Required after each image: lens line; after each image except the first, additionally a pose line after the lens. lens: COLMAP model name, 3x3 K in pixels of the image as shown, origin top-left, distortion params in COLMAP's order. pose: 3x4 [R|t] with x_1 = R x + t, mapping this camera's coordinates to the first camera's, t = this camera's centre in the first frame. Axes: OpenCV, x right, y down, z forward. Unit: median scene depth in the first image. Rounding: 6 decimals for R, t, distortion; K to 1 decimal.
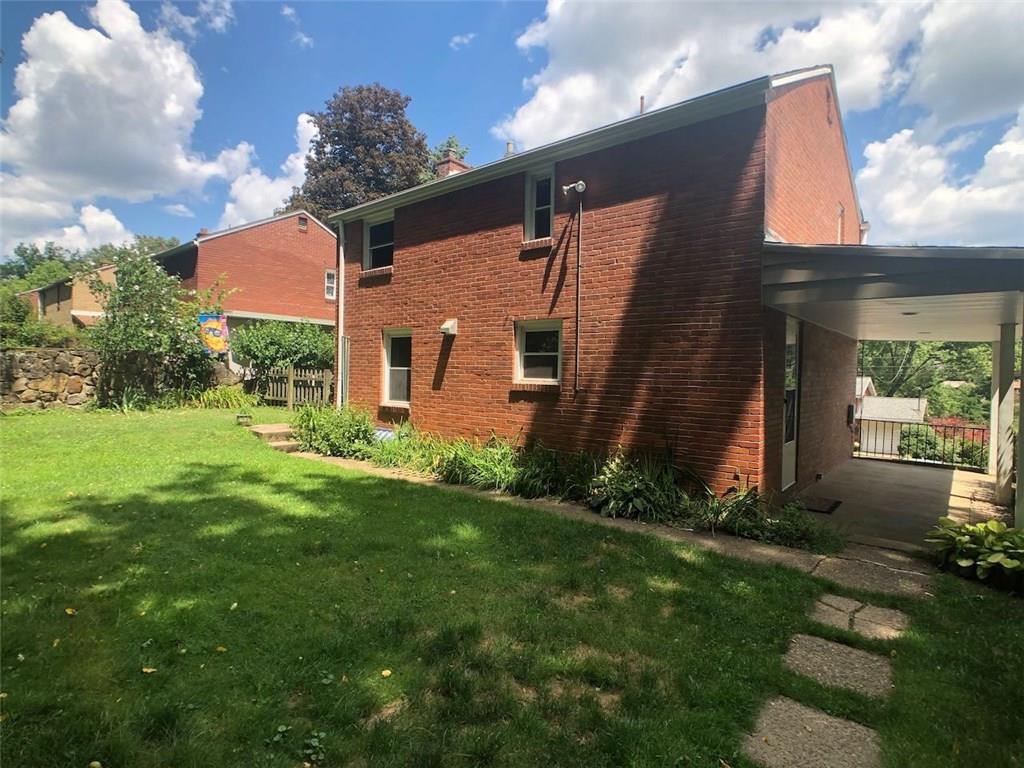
lens RADIAL K [[545.0, 0, 513.0], [0, 545.0, 380.9], [0, 0, 1]] dist [-0.019969, -0.000124]
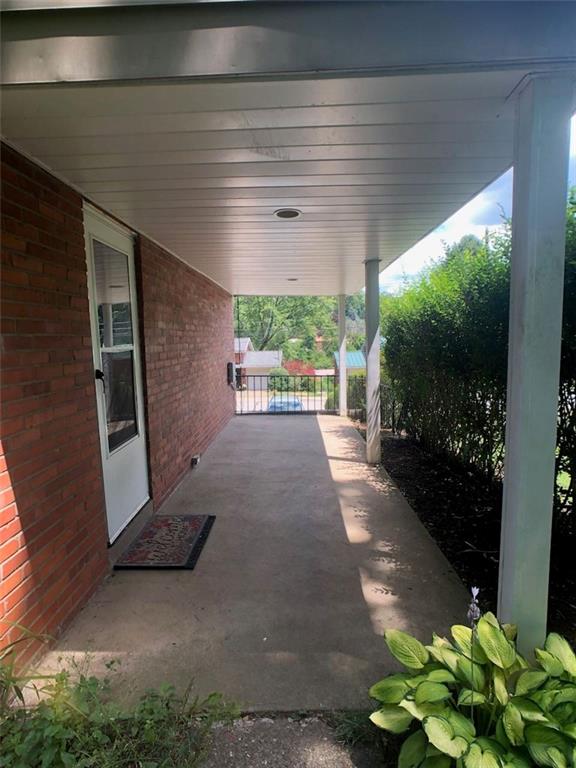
lens RADIAL K [[408.8, 0, 287.4], [0, 408.8, 383.2], [0, 0, 1]] dist [-0.019969, -0.000124]
pose [[0.780336, -0.105126, 0.616461, 0.407839], [0.048947, 0.993012, 0.107382, 0.012946], [-0.623442, -0.053620, 0.780029, 0.595002]]
